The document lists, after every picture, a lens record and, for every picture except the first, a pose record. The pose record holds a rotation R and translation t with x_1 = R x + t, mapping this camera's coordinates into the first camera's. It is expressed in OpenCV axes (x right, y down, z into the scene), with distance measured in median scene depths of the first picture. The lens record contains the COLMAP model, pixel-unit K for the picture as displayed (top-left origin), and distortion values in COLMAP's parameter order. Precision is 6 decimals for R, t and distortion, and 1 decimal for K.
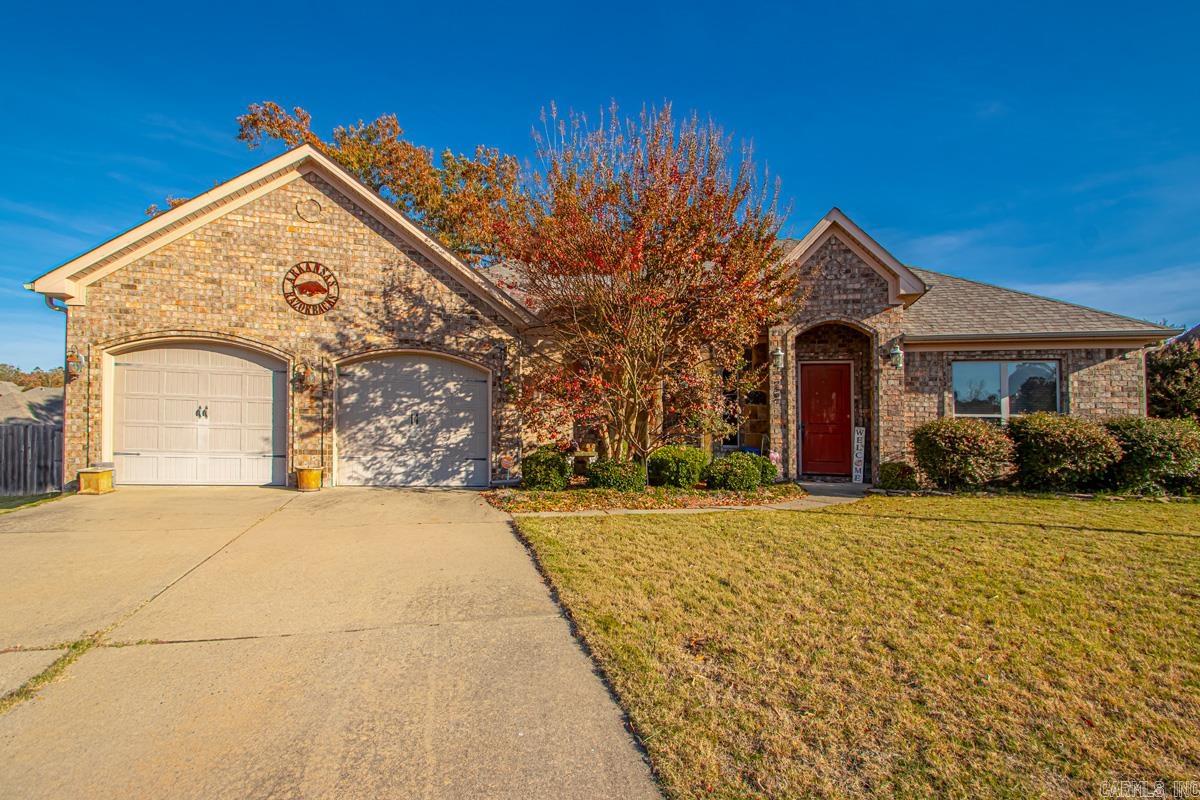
lens RADIAL K [[563.8, 0, 589.3], [0, 563.8, 435.5], [0, 0, 1]] dist [0.014805, -0.010902]
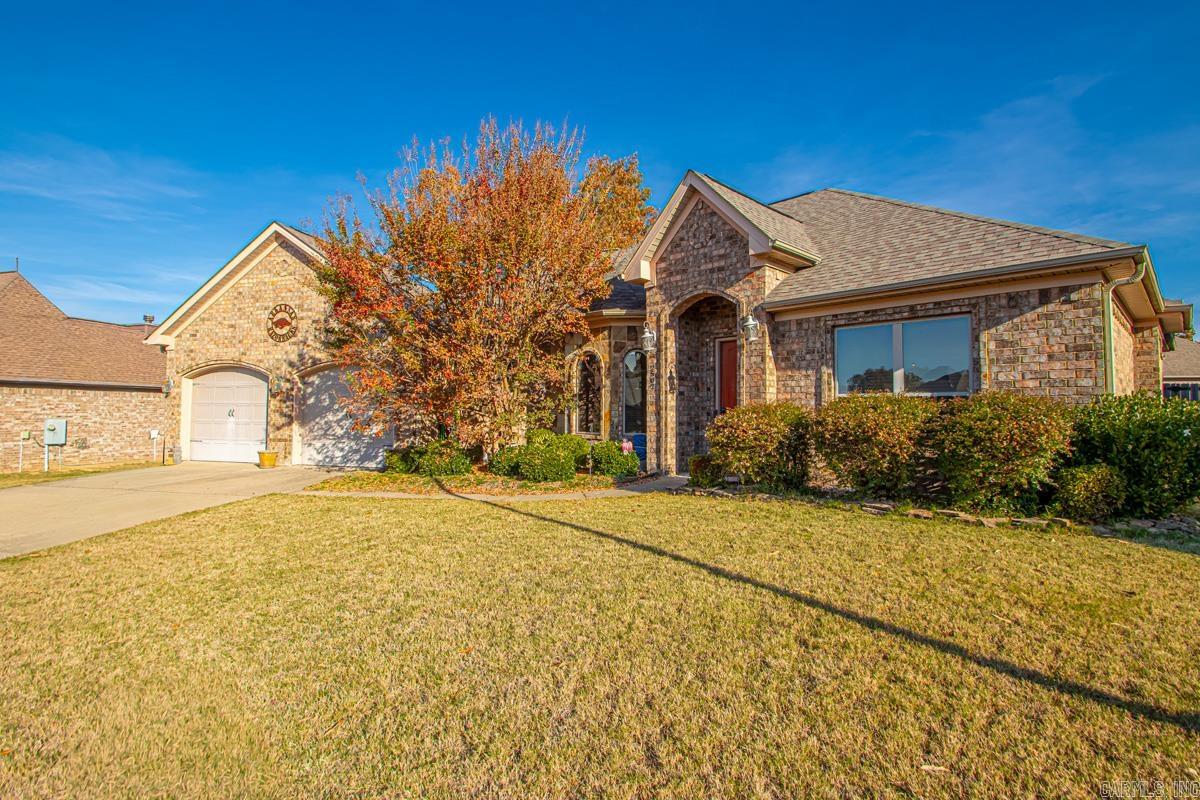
lens RADIAL K [[563.8, 0, 595.8], [0, 563.8, 403.2], [0, 0, 1]] dist [0.014805, -0.010902]
pose [[0.864782, -0.028075, -0.501362, 0.801389], [0.014794, 0.999427, -0.030449, -0.007080], [0.501930, 0.018915, 0.864702, 0.166969]]
